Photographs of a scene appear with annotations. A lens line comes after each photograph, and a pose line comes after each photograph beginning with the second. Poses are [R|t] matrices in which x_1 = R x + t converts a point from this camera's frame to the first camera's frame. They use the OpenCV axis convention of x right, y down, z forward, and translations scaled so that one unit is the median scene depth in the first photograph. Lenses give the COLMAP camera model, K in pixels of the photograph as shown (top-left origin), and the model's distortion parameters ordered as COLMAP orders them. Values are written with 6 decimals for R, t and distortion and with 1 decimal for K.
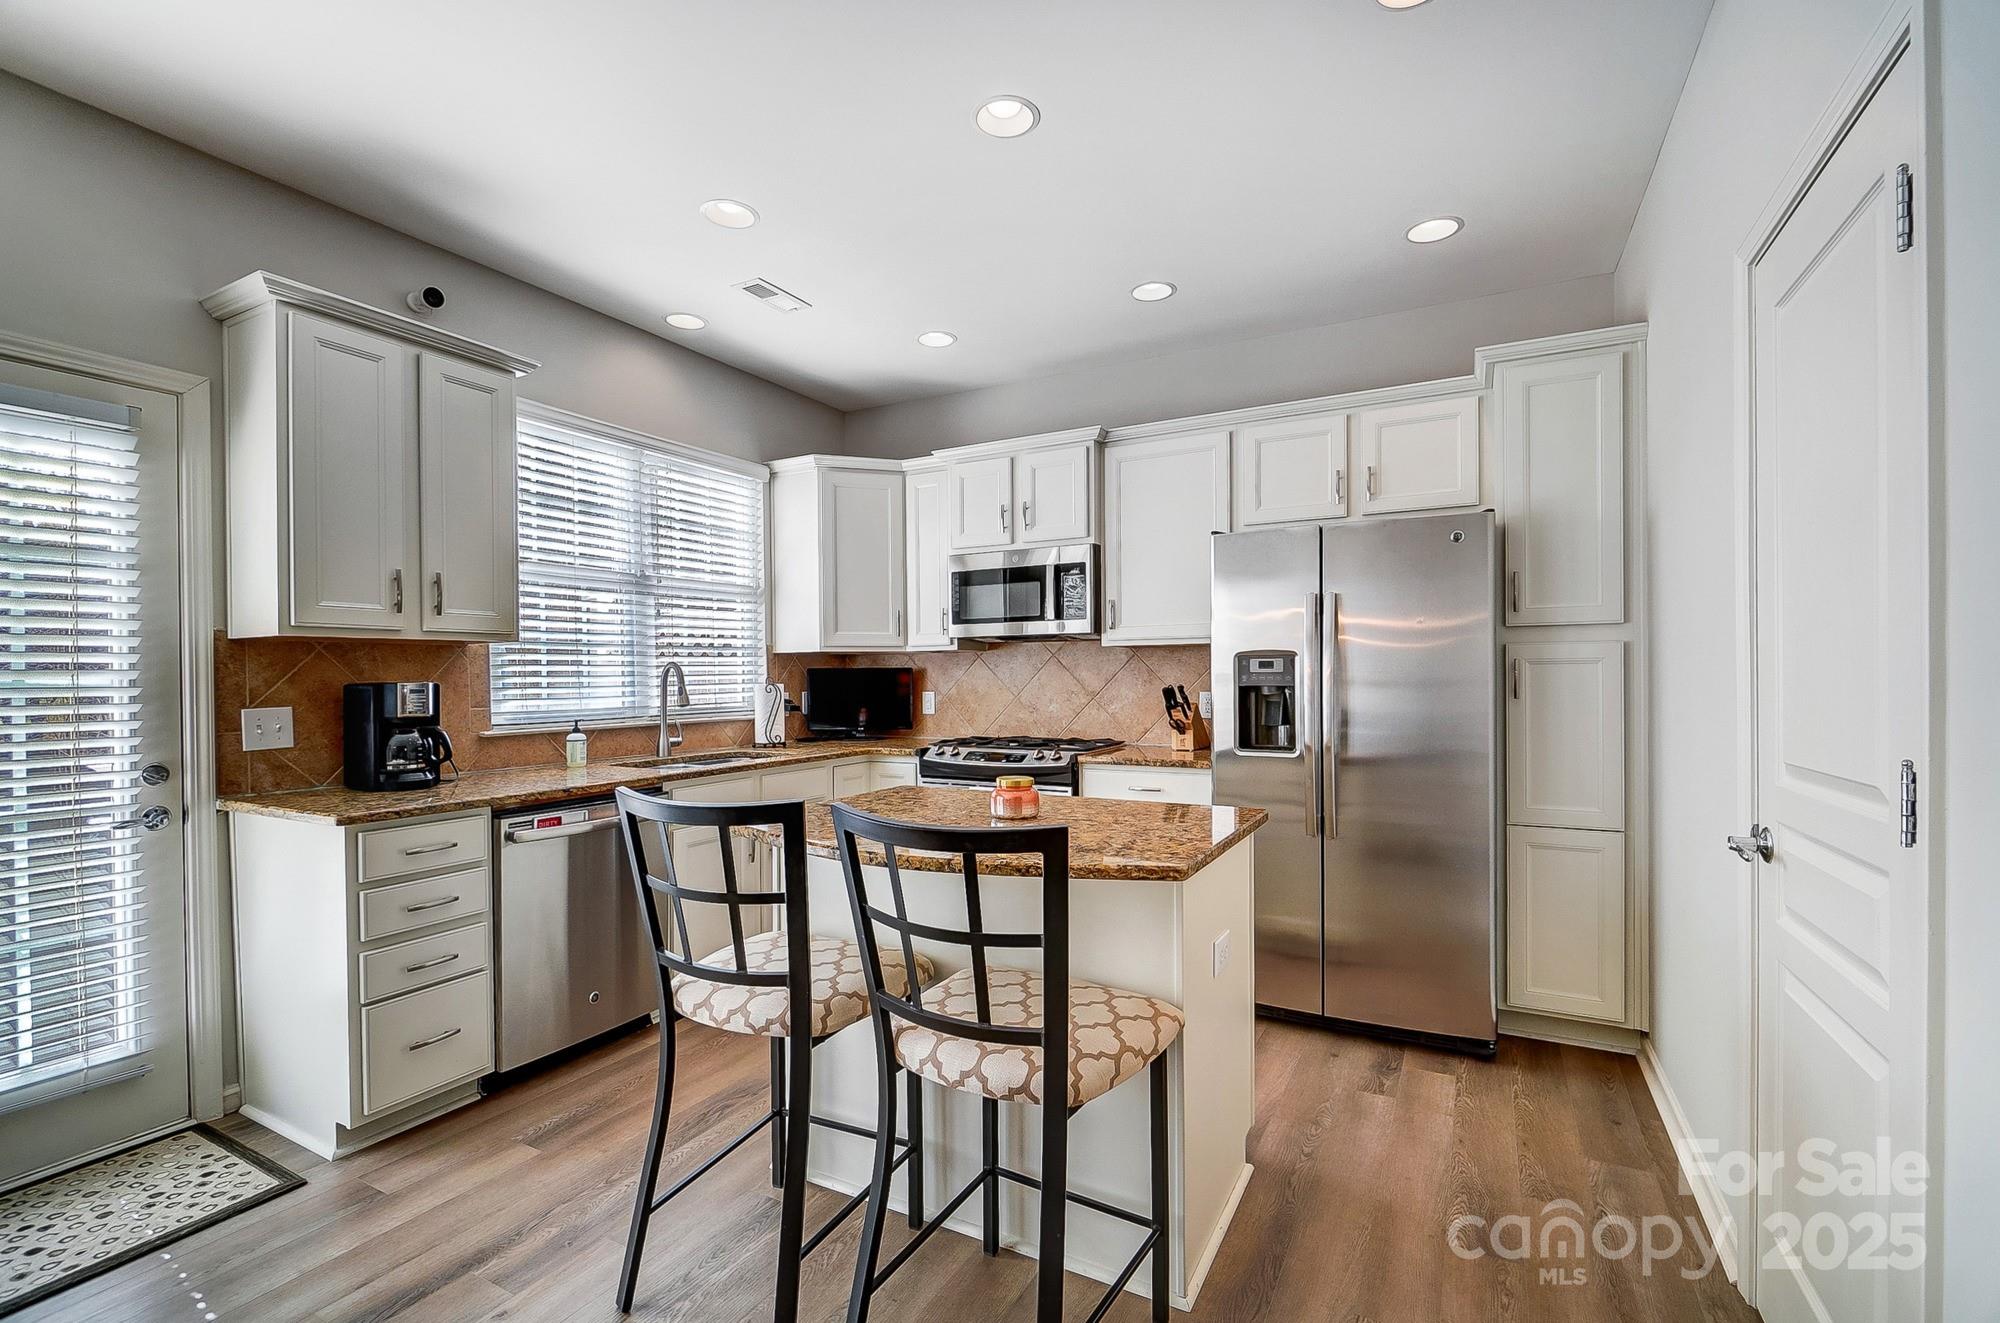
lens RADIAL K [[873.8, 0, 969.1], [0, 873.8, 677.2], [0, 0, 1]] dist [-0.018822, 0.001605]
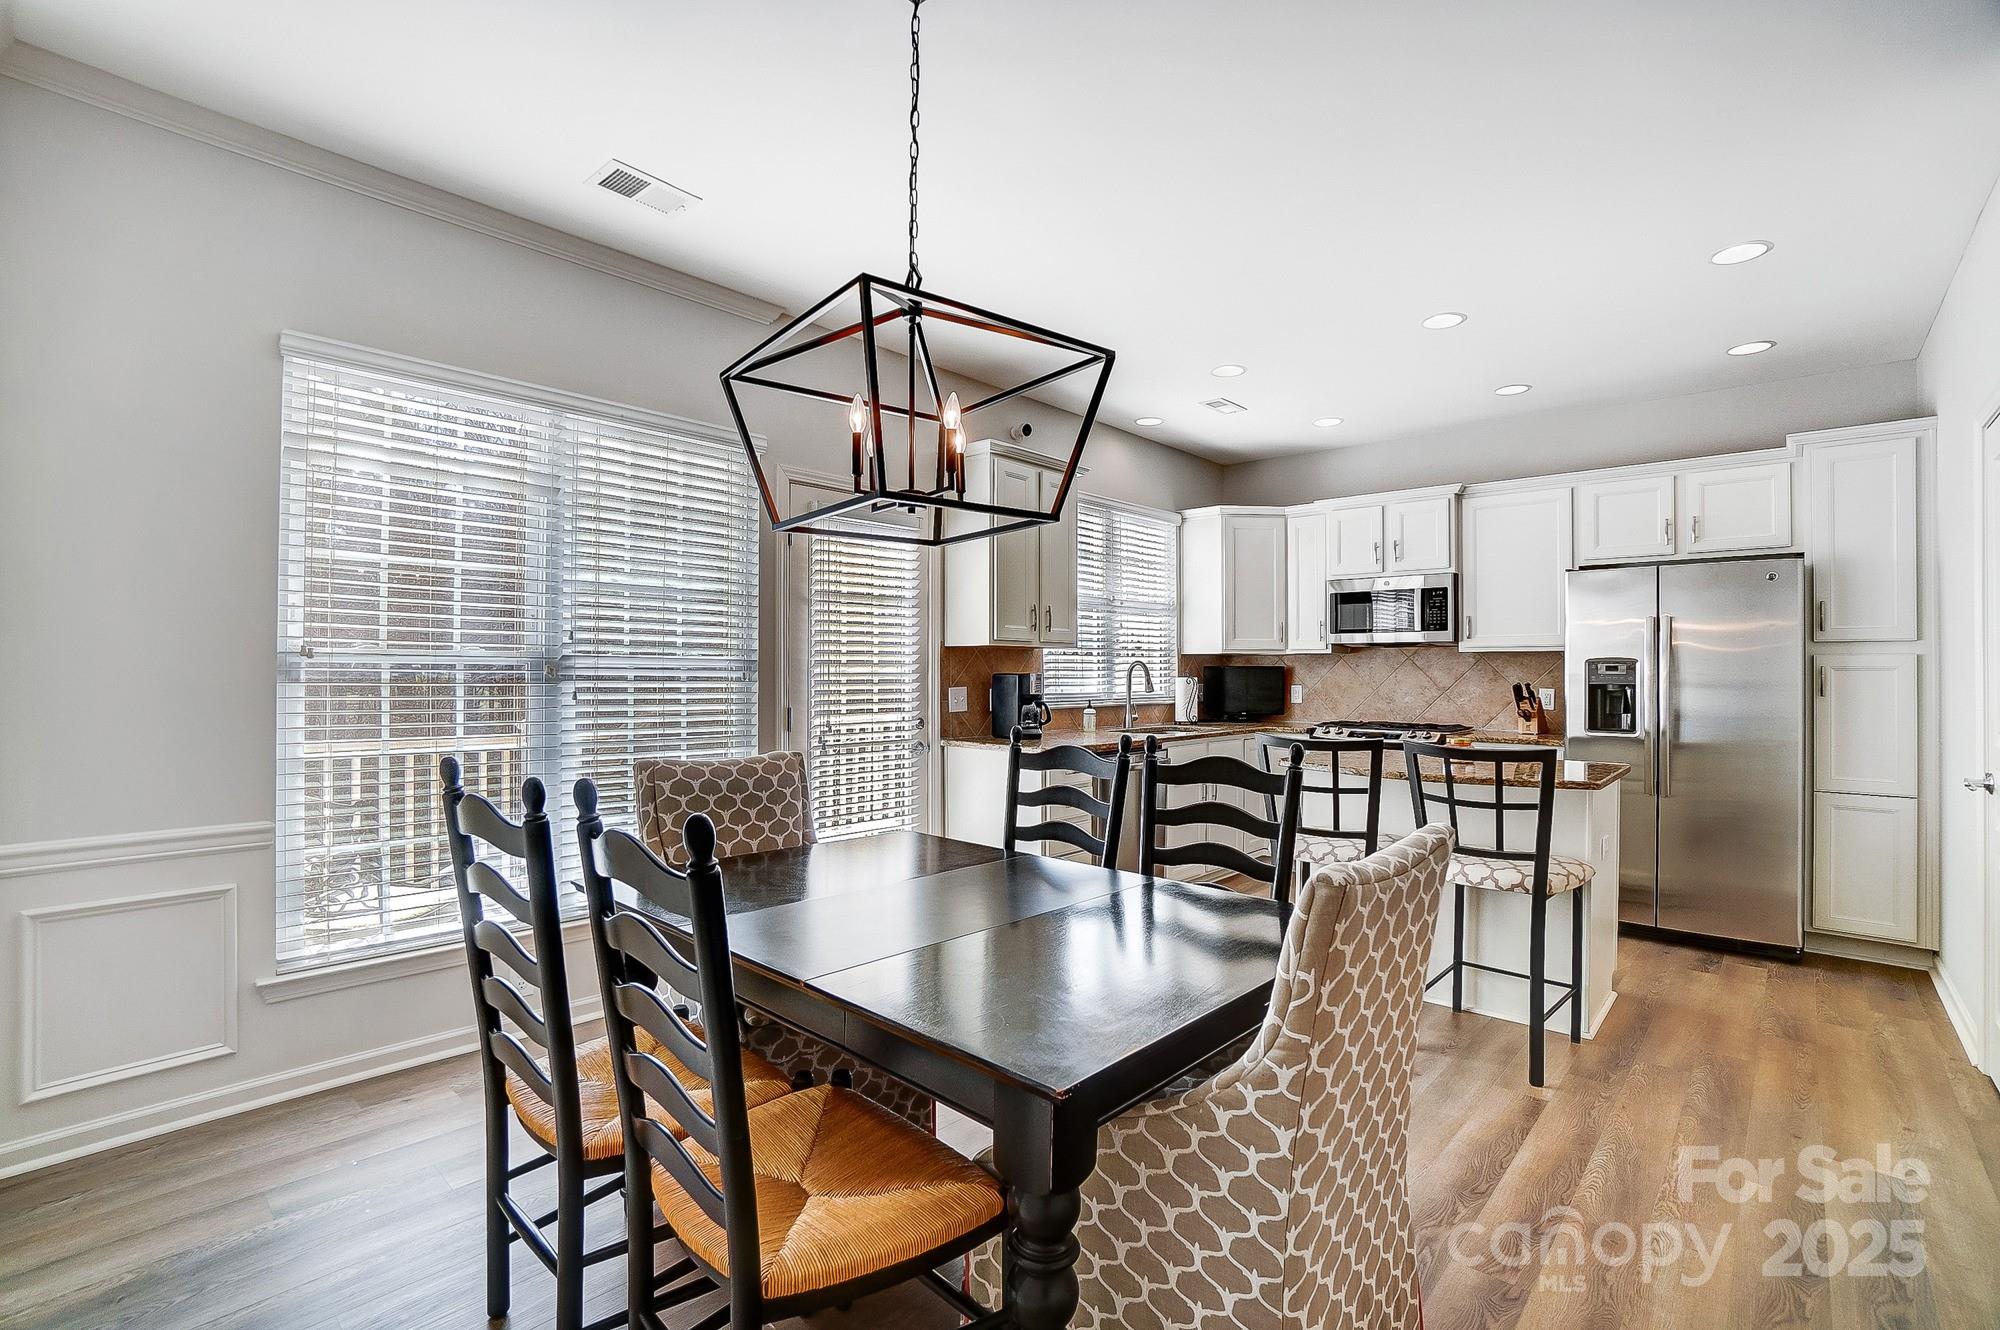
lens RADIAL K [[873.8, 0, 1012.7], [0, 873.8, 661.8], [0, 0, 1]] dist [-0.018822, 0.001605]
pose [[0.976555, 0.010628, -0.215005, -0.256563], [-0.013264, 0.999853, -0.010823, 0.002093], [0.214858, 0.013421, 0.976553, -0.476929]]
